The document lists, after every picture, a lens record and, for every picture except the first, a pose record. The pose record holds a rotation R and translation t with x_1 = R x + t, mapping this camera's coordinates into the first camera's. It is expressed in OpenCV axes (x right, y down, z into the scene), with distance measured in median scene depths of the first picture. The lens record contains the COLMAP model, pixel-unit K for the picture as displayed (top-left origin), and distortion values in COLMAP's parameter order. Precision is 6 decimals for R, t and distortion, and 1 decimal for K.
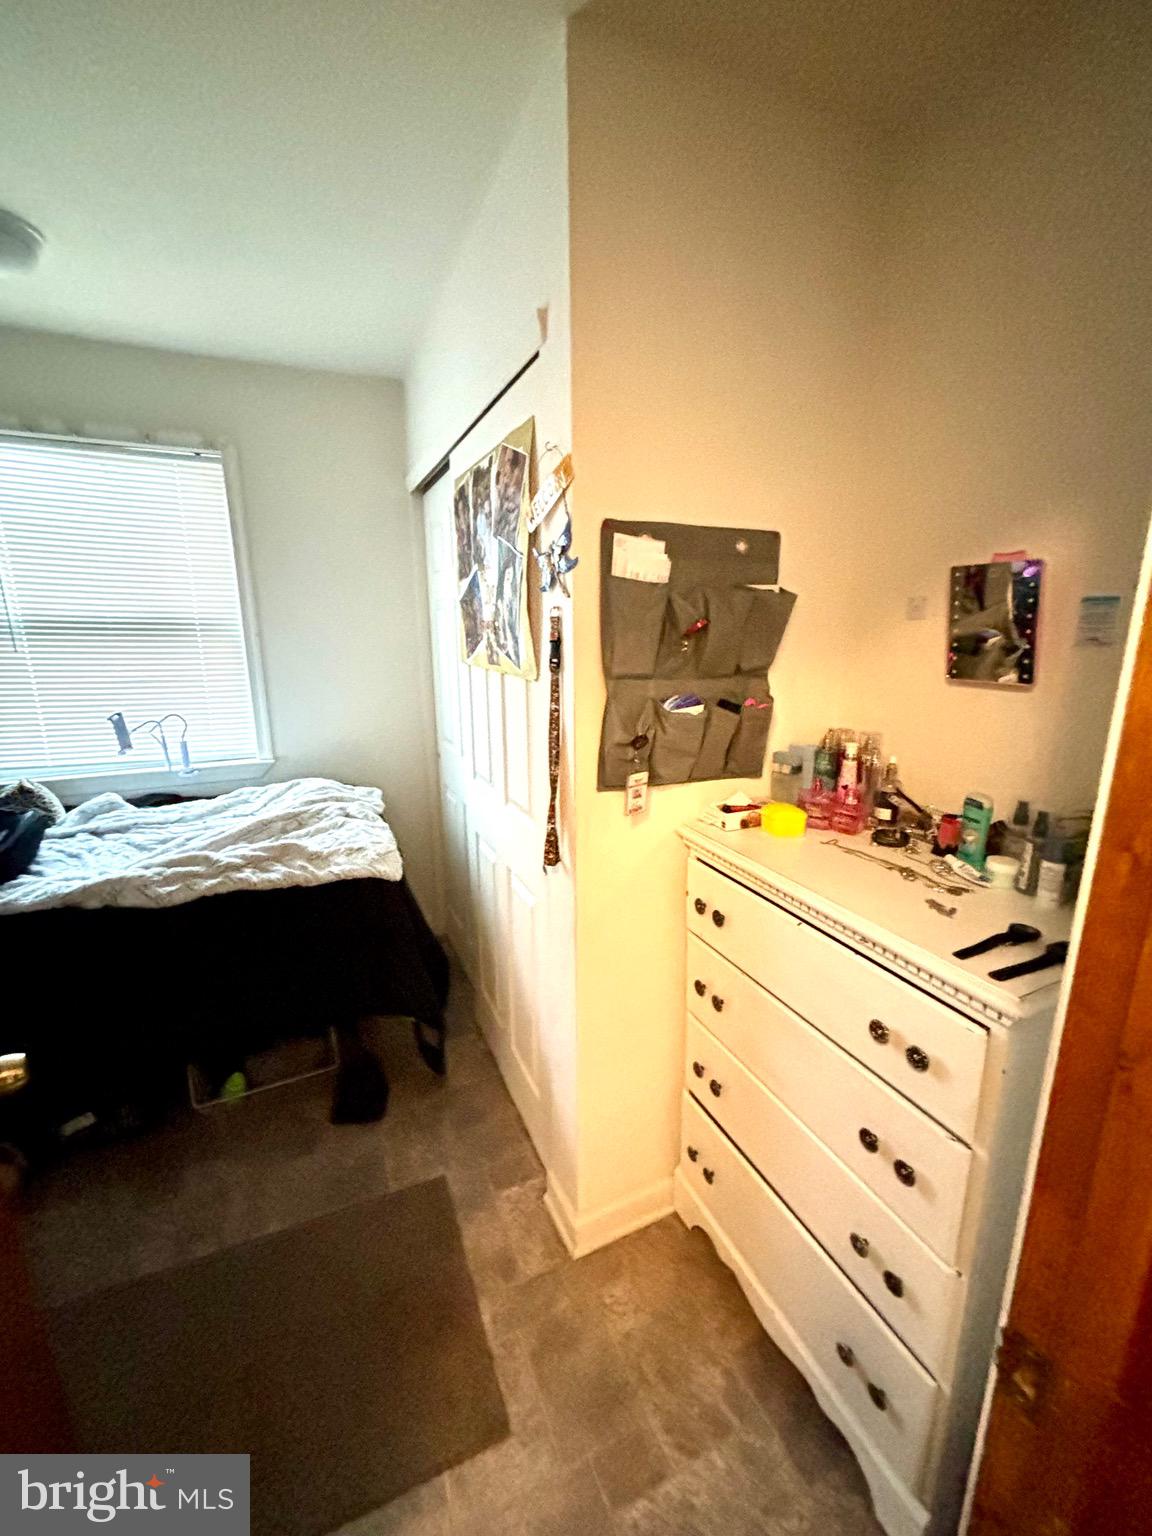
lens RADIAL K [[621.4, 0, 579.2], [0, 621.4, 768.3], [0, 0, 1]] dist [-0.007262, 0.000436]
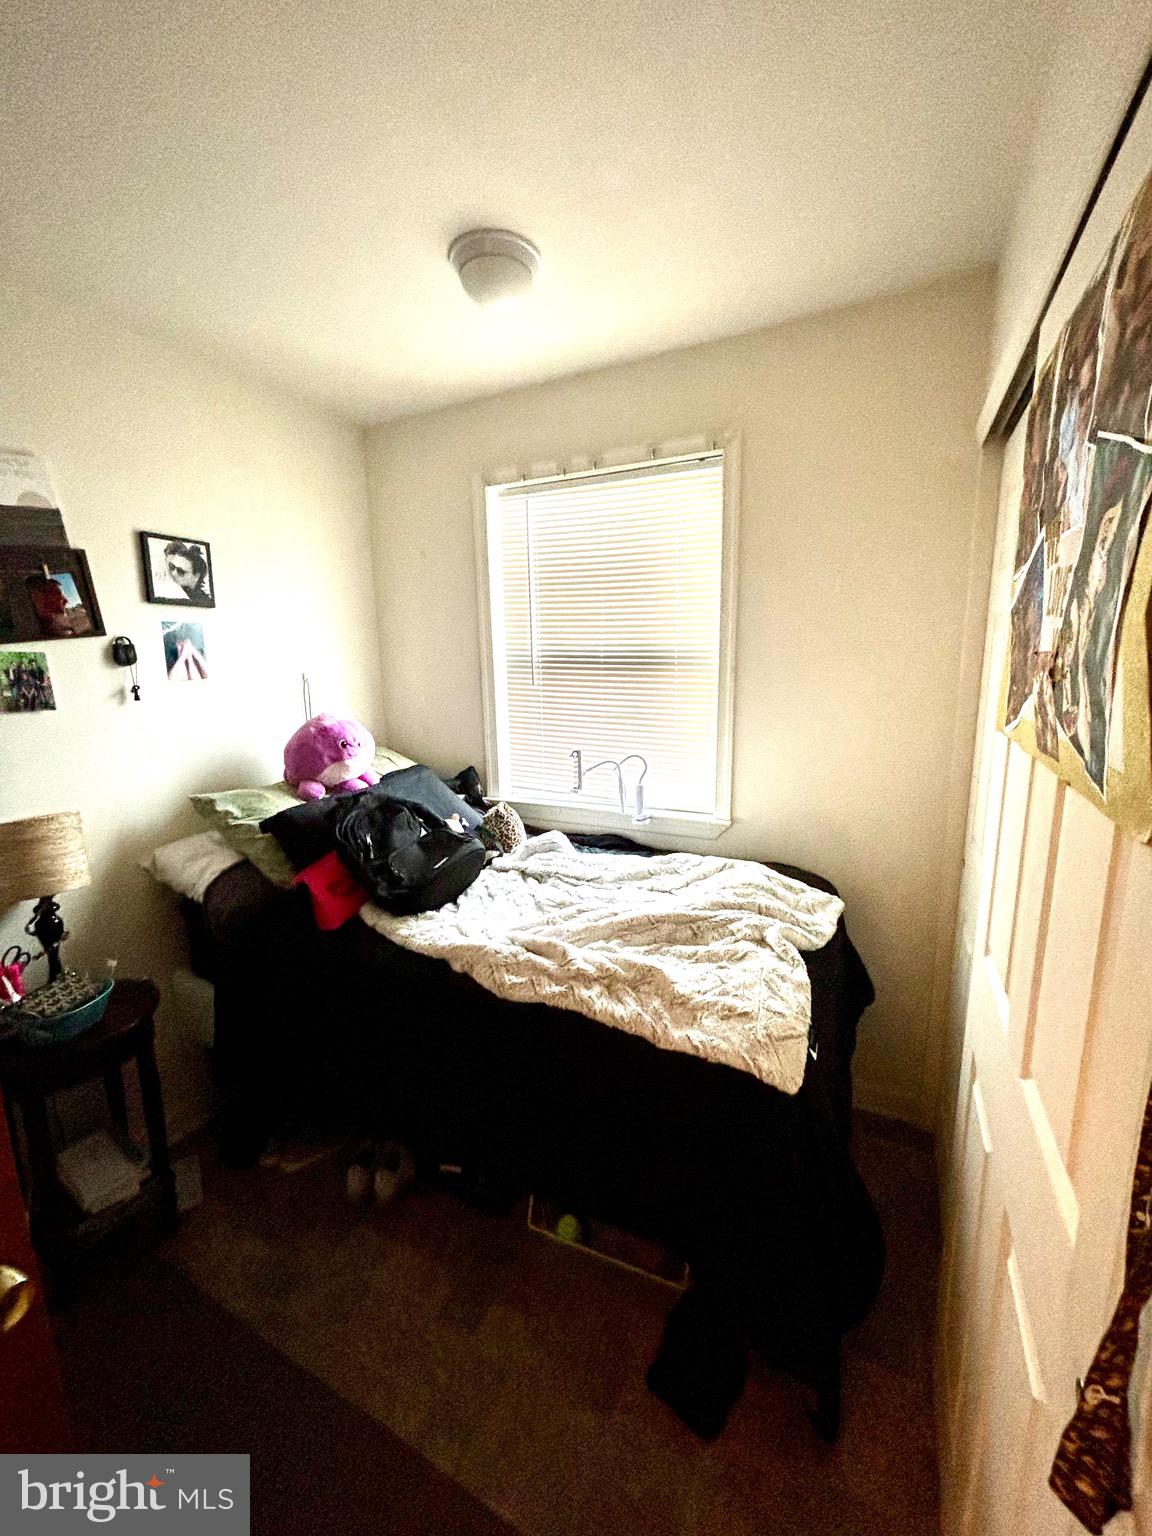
lens RADIAL K [[621.4, 0, 576.1], [0, 621.4, 764.5], [0, 0, 1]] dist [-0.007262, 0.000436]
pose [[0.633282, 0.127291, -0.763382, -0.015679], [-0.162262, 0.986296, 0.029853, -0.112450], [0.756720, 0.104962, 0.645258, 0.451069]]
